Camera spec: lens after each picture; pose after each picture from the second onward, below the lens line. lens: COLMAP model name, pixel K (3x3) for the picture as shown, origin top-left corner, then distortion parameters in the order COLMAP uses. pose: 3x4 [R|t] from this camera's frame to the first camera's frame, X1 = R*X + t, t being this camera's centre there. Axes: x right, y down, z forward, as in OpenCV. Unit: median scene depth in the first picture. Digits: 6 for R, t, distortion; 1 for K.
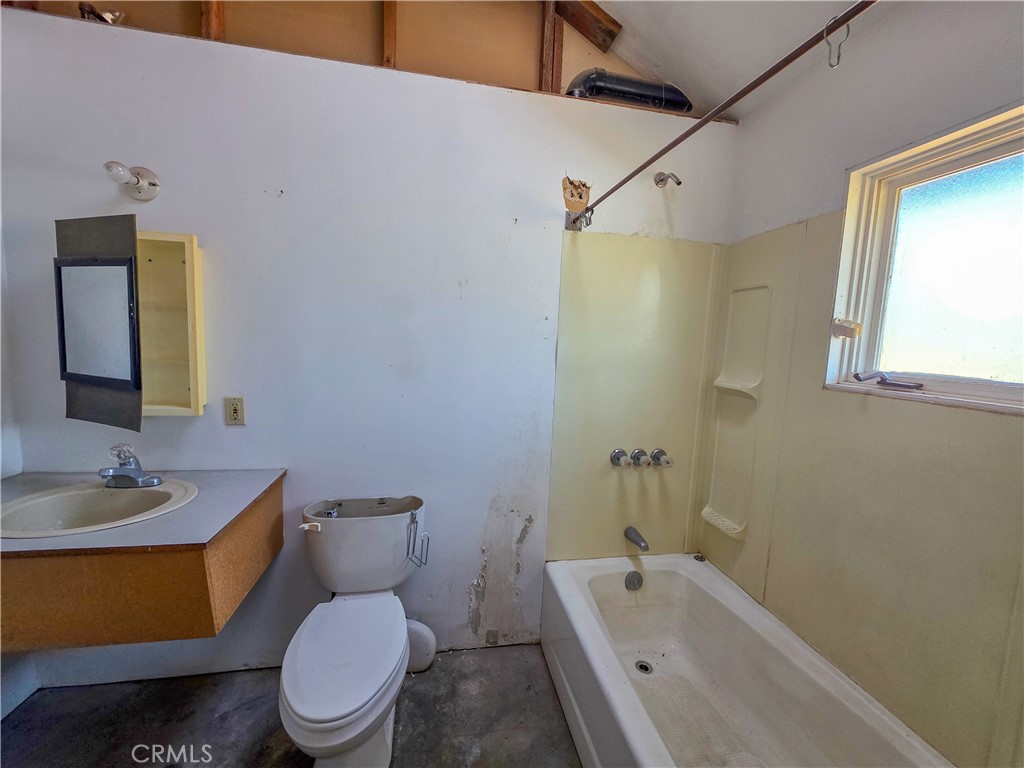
lens RADIAL K [[407.0, 0, 509.6], [0, 407.0, 381.7], [0, 0, 1]] dist [0.005558, -0.000104]
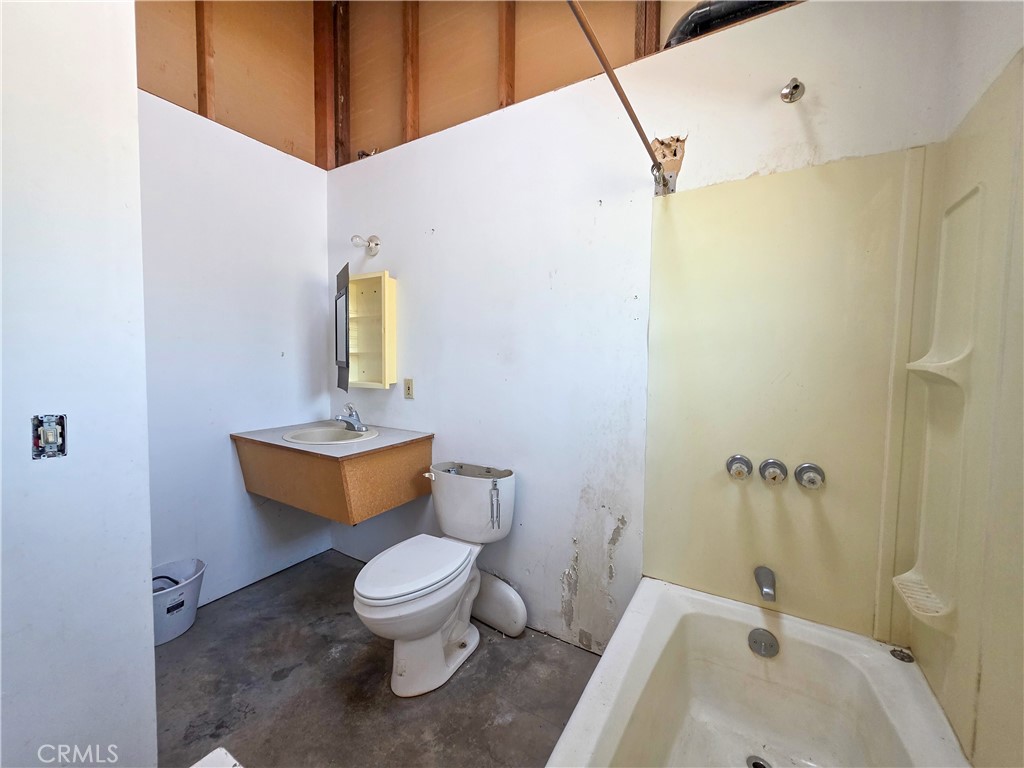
lens RADIAL K [[407.0, 0, 513.4], [0, 407.0, 381.9], [0, 0, 1]] dist [0.005558, -0.000104]
pose [[0.755732, 0.002879, -0.654874, 0.467163], [-0.047235, 0.997625, -0.050124, 0.089908], [0.653175, 0.068813, 0.754074, 0.141052]]
